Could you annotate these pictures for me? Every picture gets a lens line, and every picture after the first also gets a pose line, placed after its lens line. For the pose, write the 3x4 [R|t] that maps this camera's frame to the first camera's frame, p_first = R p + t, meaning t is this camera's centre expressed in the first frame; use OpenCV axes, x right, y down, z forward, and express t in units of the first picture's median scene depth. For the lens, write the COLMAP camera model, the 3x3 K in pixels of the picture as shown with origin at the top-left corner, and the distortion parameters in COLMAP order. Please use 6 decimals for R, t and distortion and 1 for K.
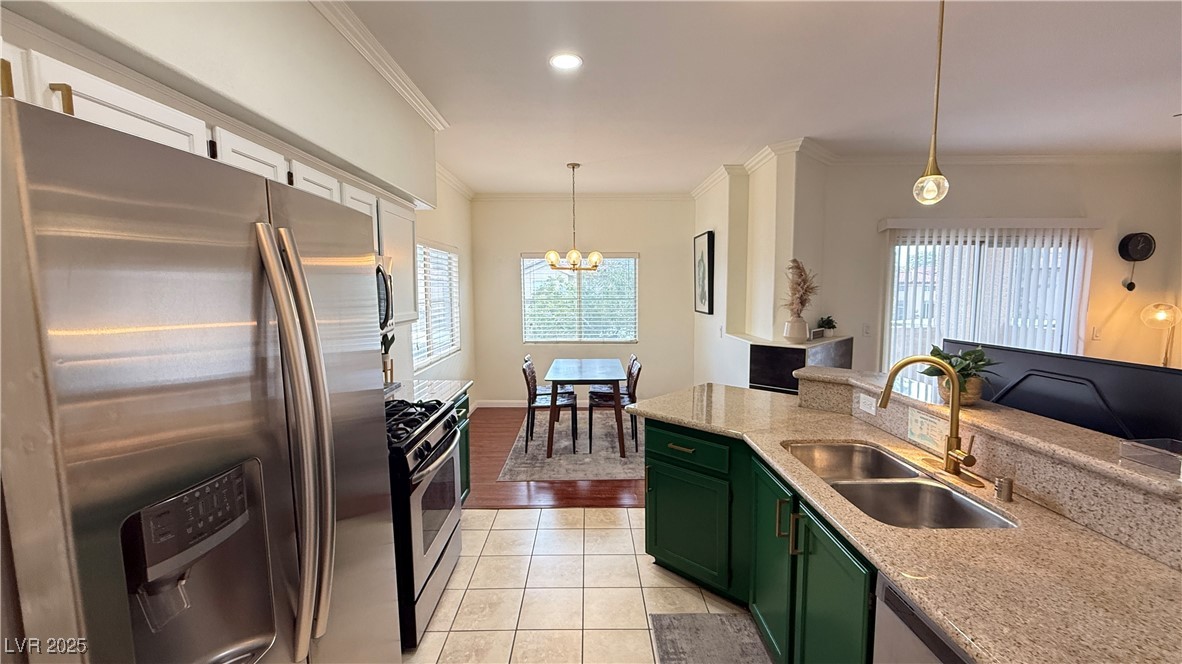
lens RADIAL K [[480.1, 0, 591.0], [0, 480.1, 332.0], [0, 0, 1]] dist [-0.004889, -0.000232]
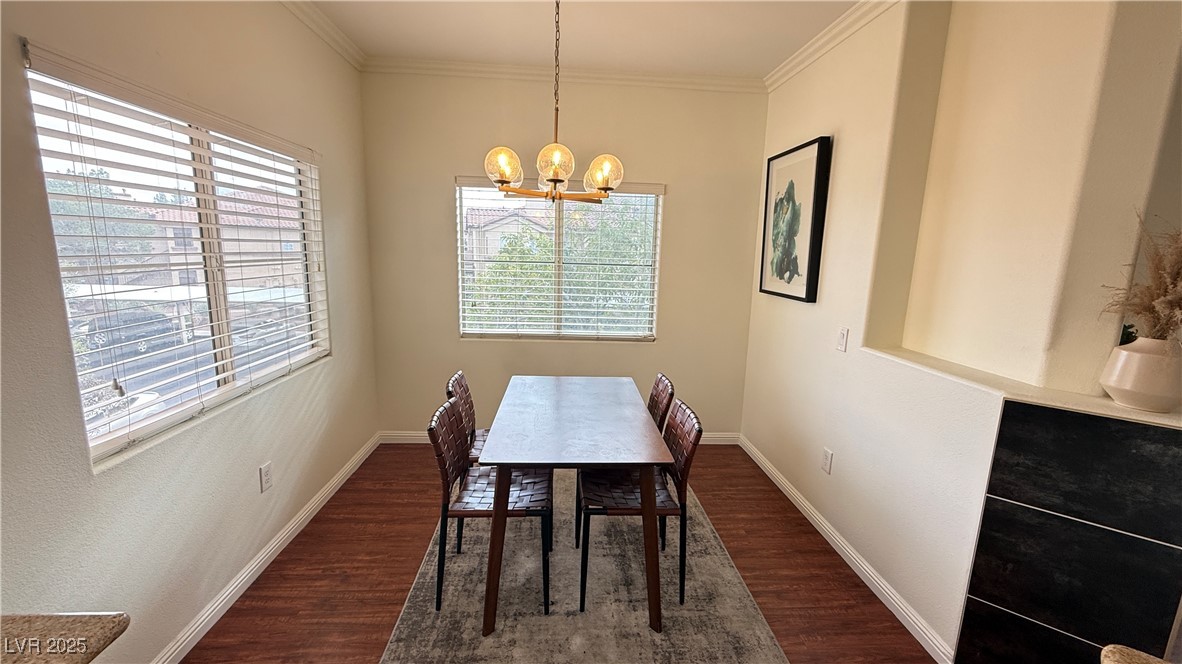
lens RADIAL K [[480.1, 0, 591.0], [0, 480.1, 332.0], [0, 0, 1]] dist [-0.004889, -0.000232]
pose [[0.997703, 0.023254, 0.063622, -0.025655], [-0.028331, 0.996385, 0.080092, -0.042166], [-0.061530, -0.081711, 0.994755, 0.527898]]
